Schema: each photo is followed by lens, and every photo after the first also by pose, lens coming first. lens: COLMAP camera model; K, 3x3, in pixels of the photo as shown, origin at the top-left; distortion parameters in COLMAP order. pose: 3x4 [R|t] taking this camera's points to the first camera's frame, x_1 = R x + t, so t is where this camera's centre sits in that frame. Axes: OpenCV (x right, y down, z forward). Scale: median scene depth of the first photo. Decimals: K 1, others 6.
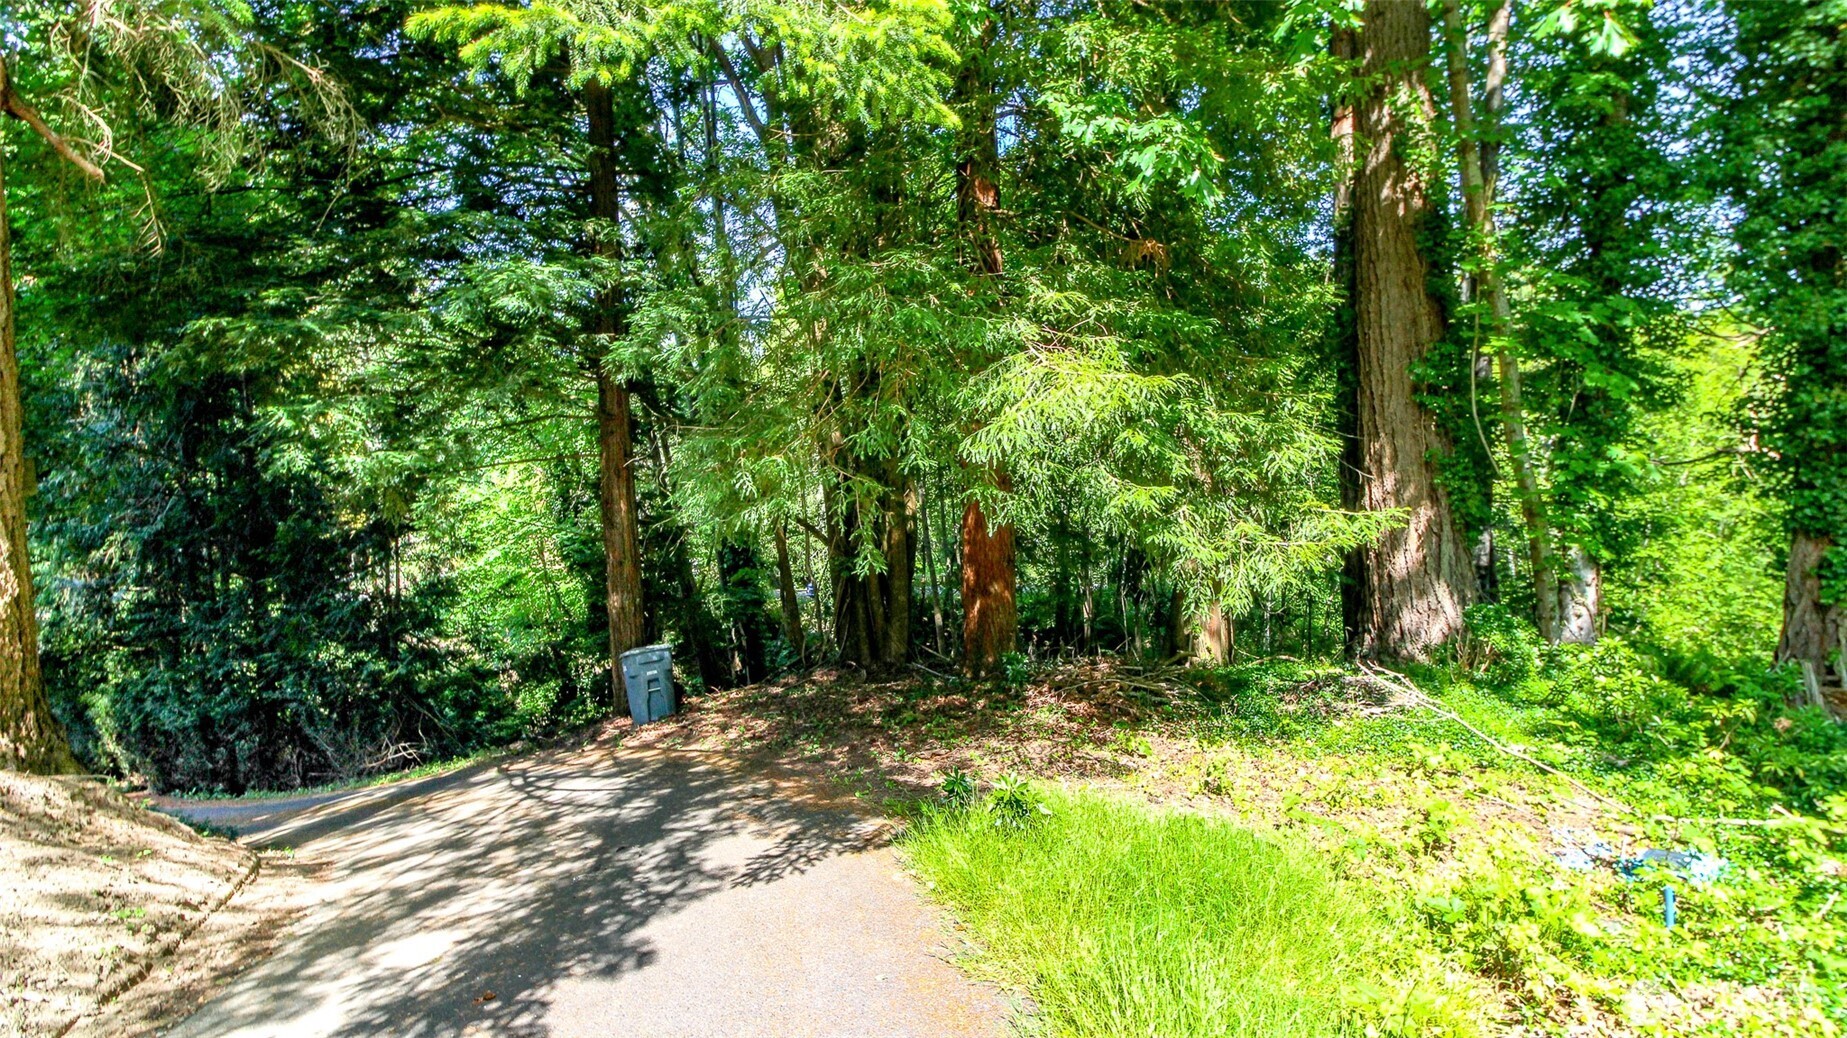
lens RADIAL K [[803.7, 0, 924.1], [0, 803.7, 504.8], [0, 0, 1]] dist [-0.003076, -0.000453]
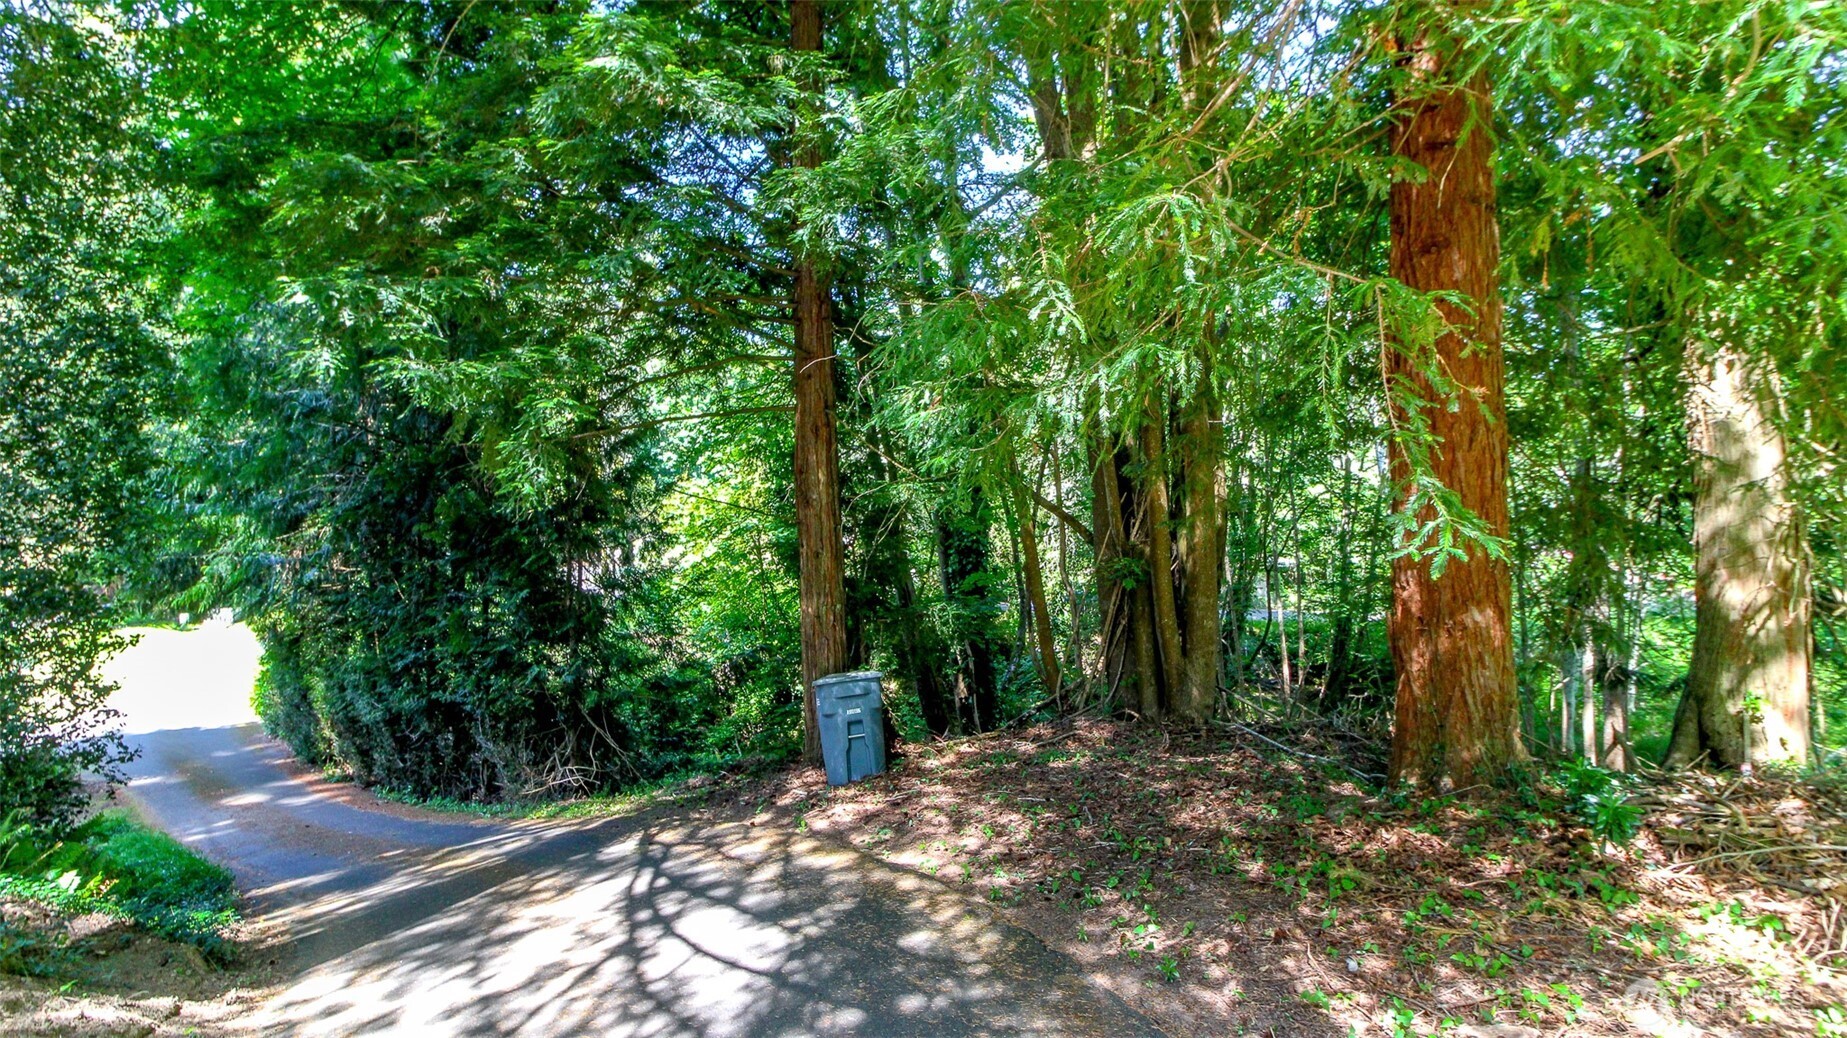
lens RADIAL K [[803.7, 0, 918.5], [0, 803.7, 519.2], [0, 0, 1]] dist [-0.003076, -0.000453]
pose [[0.962976, 0.019812, -0.268857, -0.097174], [-0.019722, 0.999801, 0.003035, 0.037592], [0.268864, 0.002380, 0.963175, 0.332622]]
